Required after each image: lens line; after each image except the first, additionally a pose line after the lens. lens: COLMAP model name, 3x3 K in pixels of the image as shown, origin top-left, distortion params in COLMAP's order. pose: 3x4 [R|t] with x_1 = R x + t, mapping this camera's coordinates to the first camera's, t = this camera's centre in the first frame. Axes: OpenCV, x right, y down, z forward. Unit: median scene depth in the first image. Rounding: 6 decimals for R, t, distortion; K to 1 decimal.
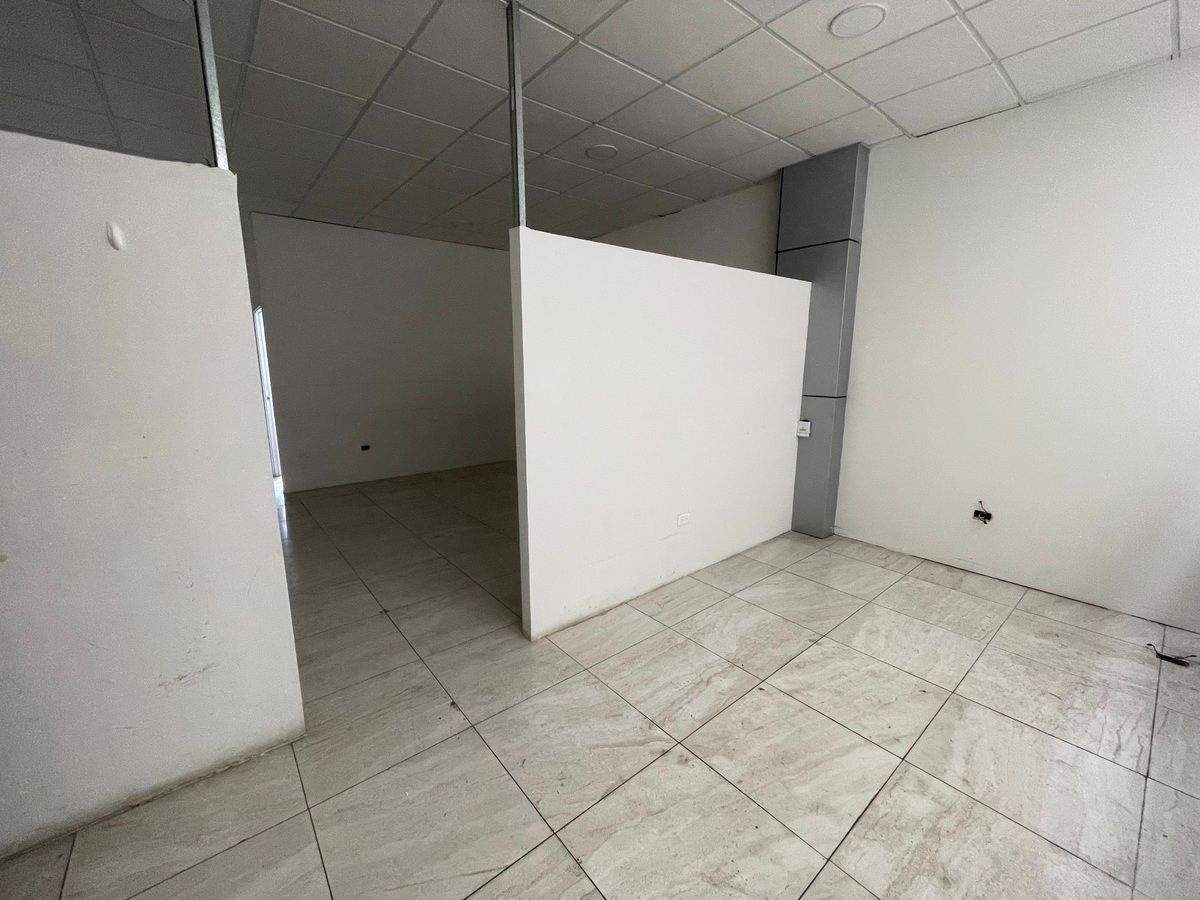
lens RADIAL K [[488.3, 0, 598.3], [0, 488.3, 448.9], [0, 0, 1]] dist [-0.003910, 0.000456]
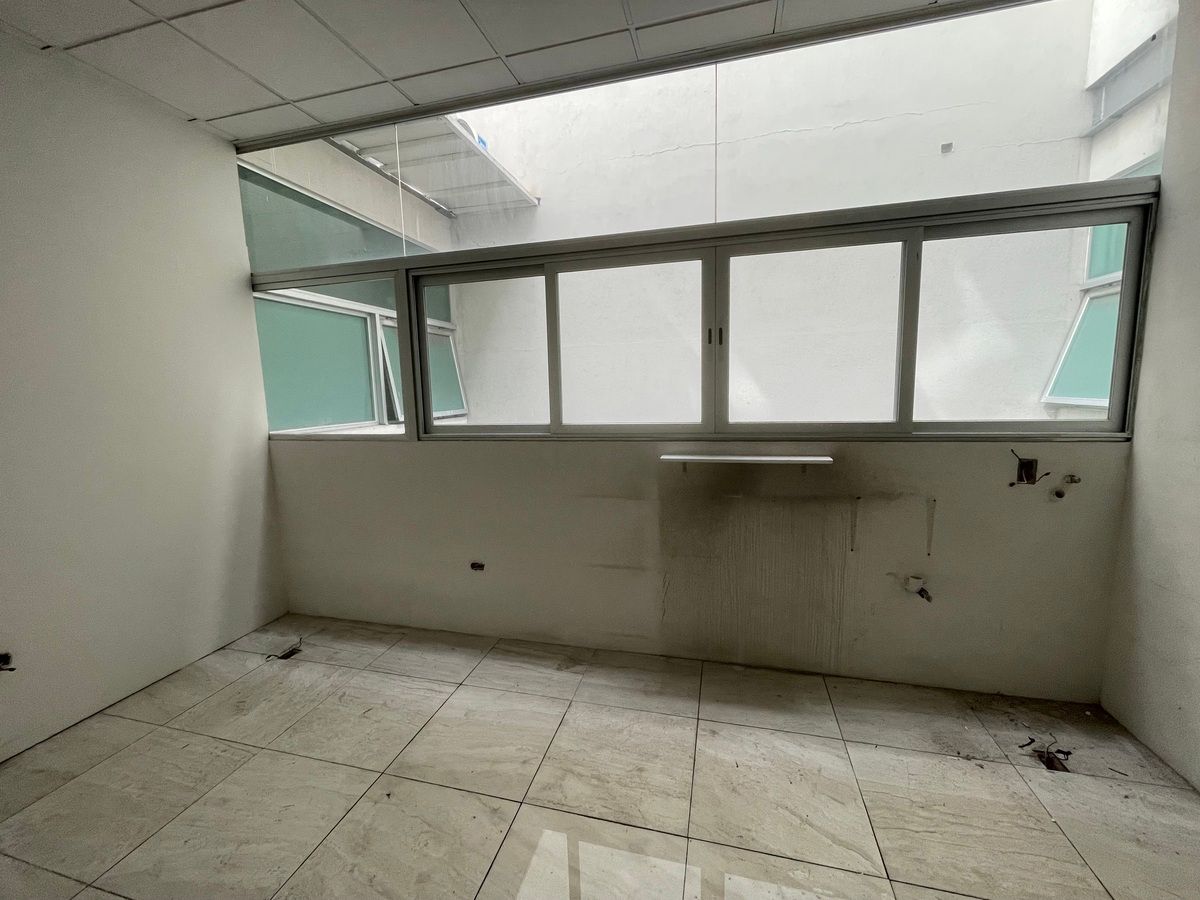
lens RADIAL K [[488.3, 0, 597.1], [0, 488.3, 452.3], [0, 0, 1]] dist [-0.003910, 0.000456]
pose [[-0.585123, -0.089729, 0.805965, -0.140642], [0.175579, 0.956268, 0.233931, -0.182266], [-0.791709, 0.278390, -0.543779, 1.041566]]
